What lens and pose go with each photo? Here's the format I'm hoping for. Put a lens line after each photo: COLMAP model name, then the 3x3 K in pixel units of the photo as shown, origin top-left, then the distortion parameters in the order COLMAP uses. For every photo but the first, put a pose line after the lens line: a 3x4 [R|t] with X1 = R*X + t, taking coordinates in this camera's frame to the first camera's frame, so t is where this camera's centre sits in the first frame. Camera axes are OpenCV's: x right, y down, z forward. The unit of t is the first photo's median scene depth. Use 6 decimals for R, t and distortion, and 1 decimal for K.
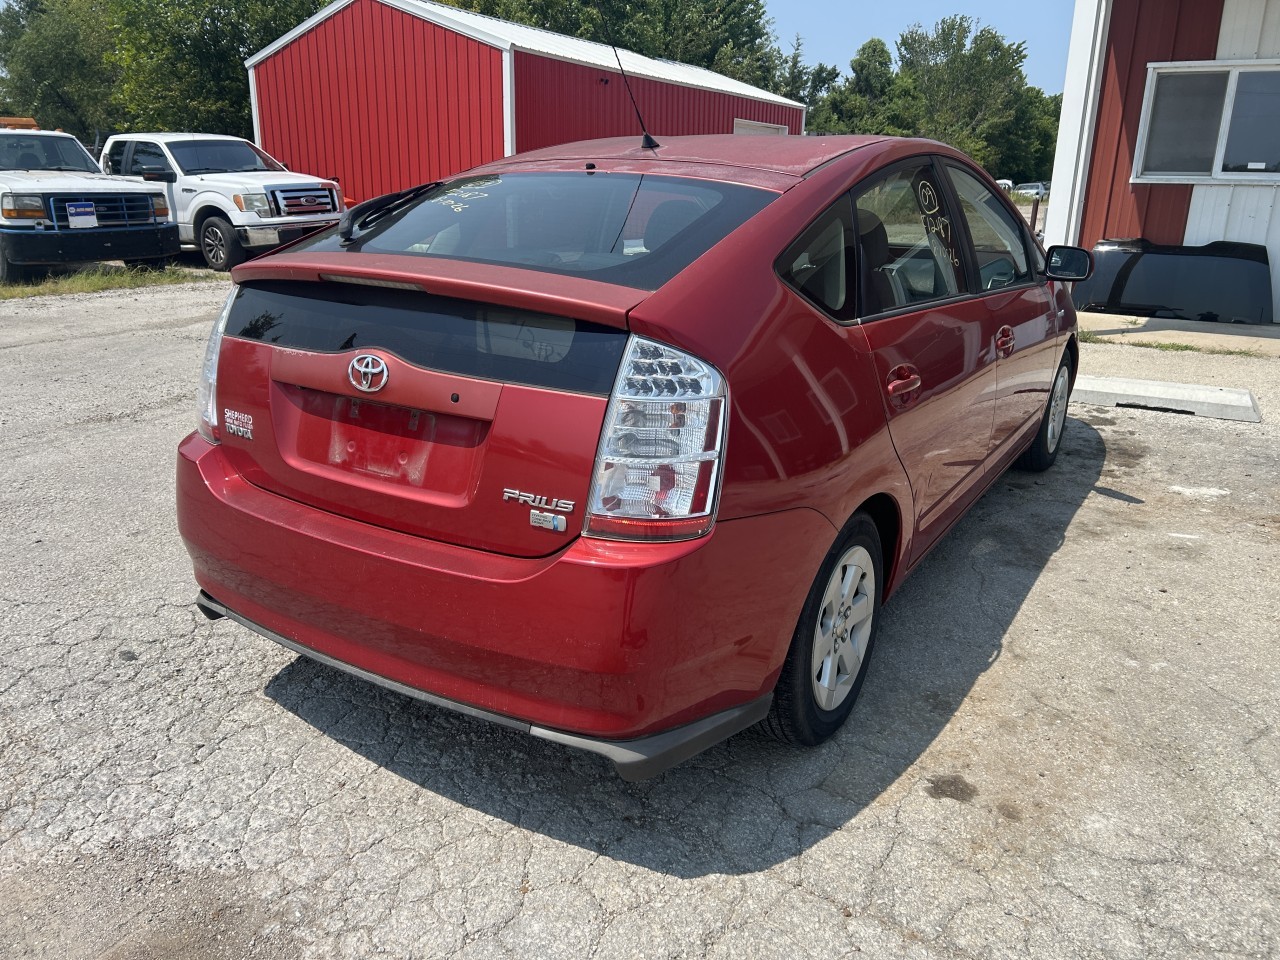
lens RADIAL K [[950.6, 0, 640.0], [0, 950.6, 480.0], [0, 0, 1]] dist [0.023989, -0.012320]
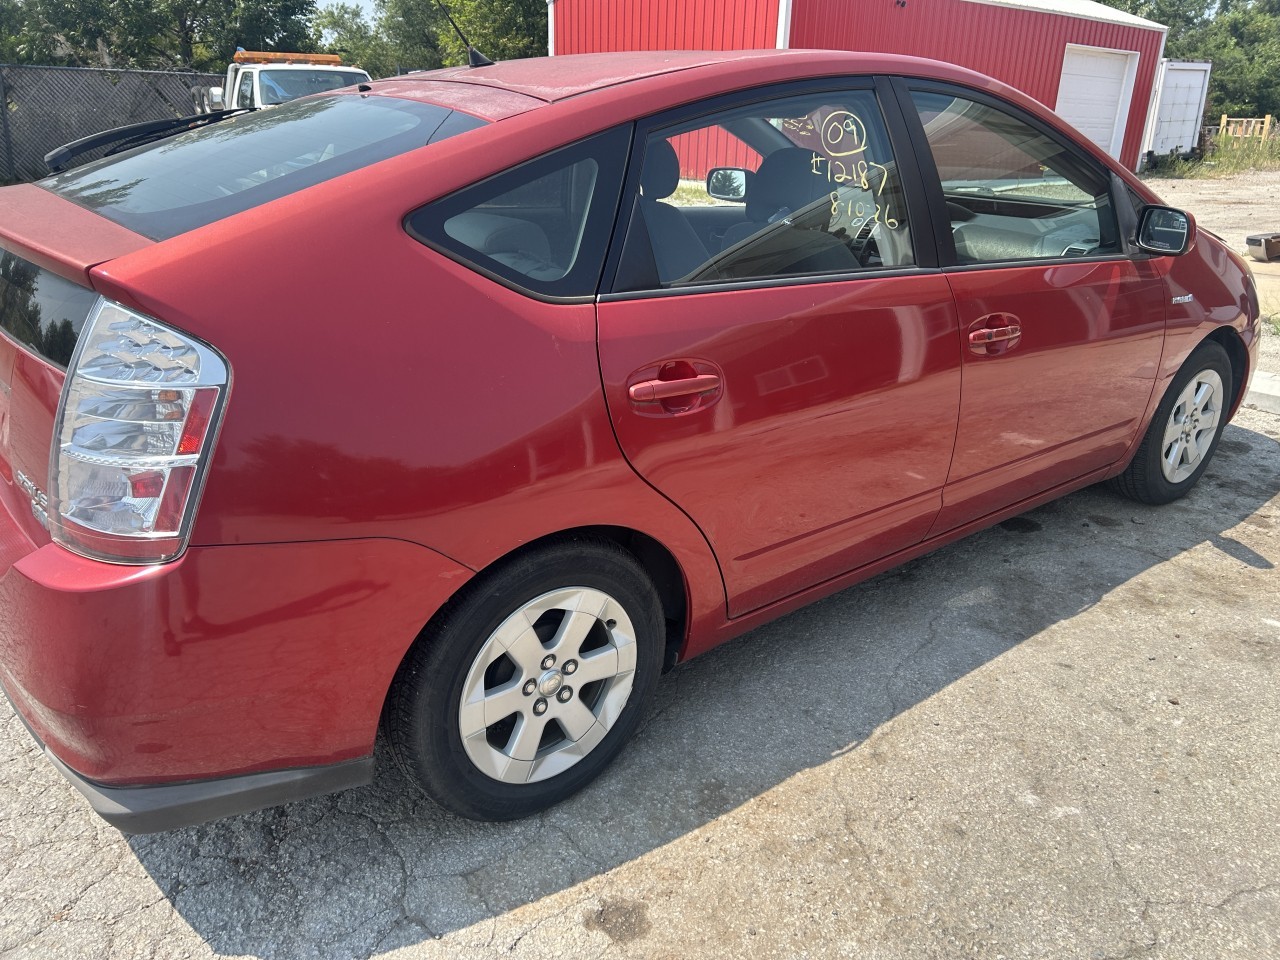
lens RADIAL K [[950.6, 0, 640.0], [0, 950.6, 480.0], [0, 0, 1]] dist [0.023989, -0.012320]
pose [[0.944226, 0.124904, -0.304691, 0.370912], [-0.106498, 0.991376, 0.076366, -0.062276], [0.311601, -0.039658, 0.949385, 0.200716]]
